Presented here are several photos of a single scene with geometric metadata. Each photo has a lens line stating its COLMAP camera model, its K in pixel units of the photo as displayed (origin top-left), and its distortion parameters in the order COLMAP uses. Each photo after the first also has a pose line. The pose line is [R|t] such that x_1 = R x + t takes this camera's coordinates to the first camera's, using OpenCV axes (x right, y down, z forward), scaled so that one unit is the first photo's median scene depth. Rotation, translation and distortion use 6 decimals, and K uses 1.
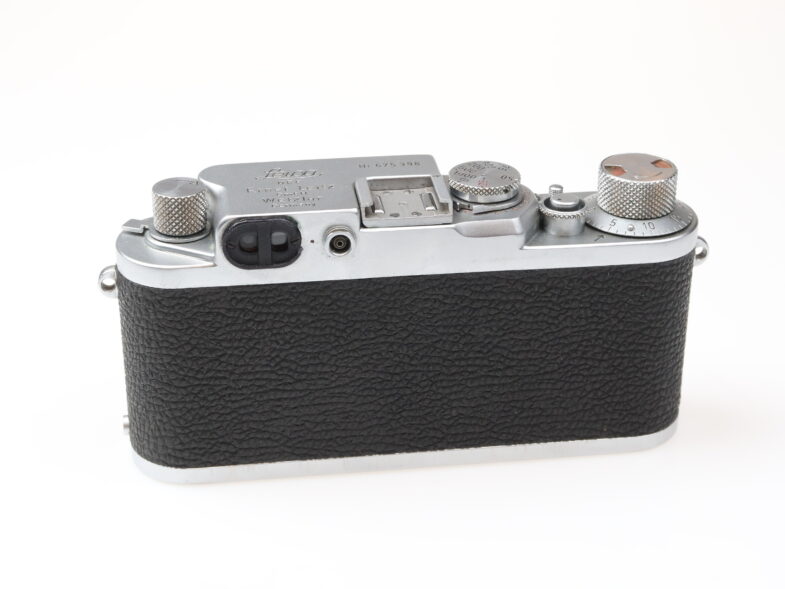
lens RADIAL K [[1585.2, 0, 392.5], [0, 1585.2, 294.5], [0, 0, 1]] dist [-0.031363, -0.067191]
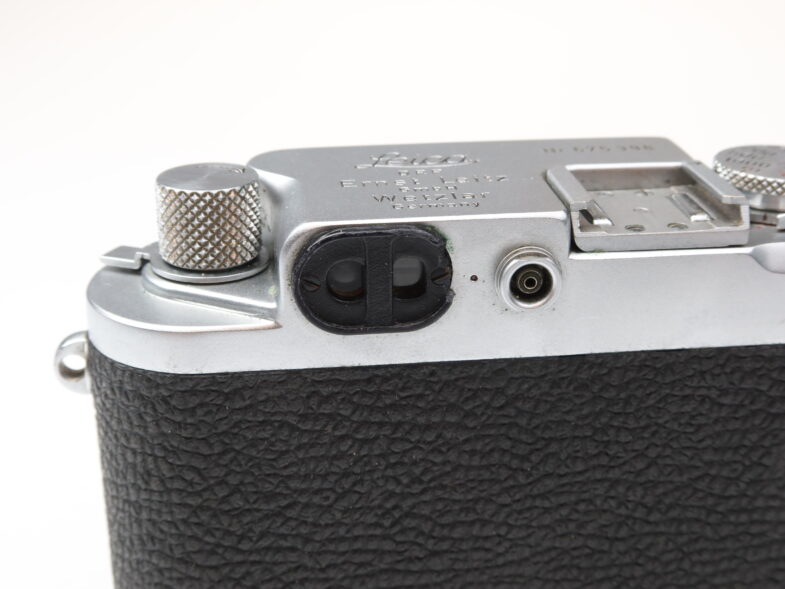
lens RADIAL K [[1371.3, 0, 392.5], [0, 1371.3, 294.5], [0, 0, 1]] dist [-0.030159, -0.107417]
pose [[0.999781, 0.000493, -0.020898, -0.065119], [-0.002099, 0.997037, -0.076892, 0.004367], [0.020798, 0.076919, 0.996820, 0.556003]]
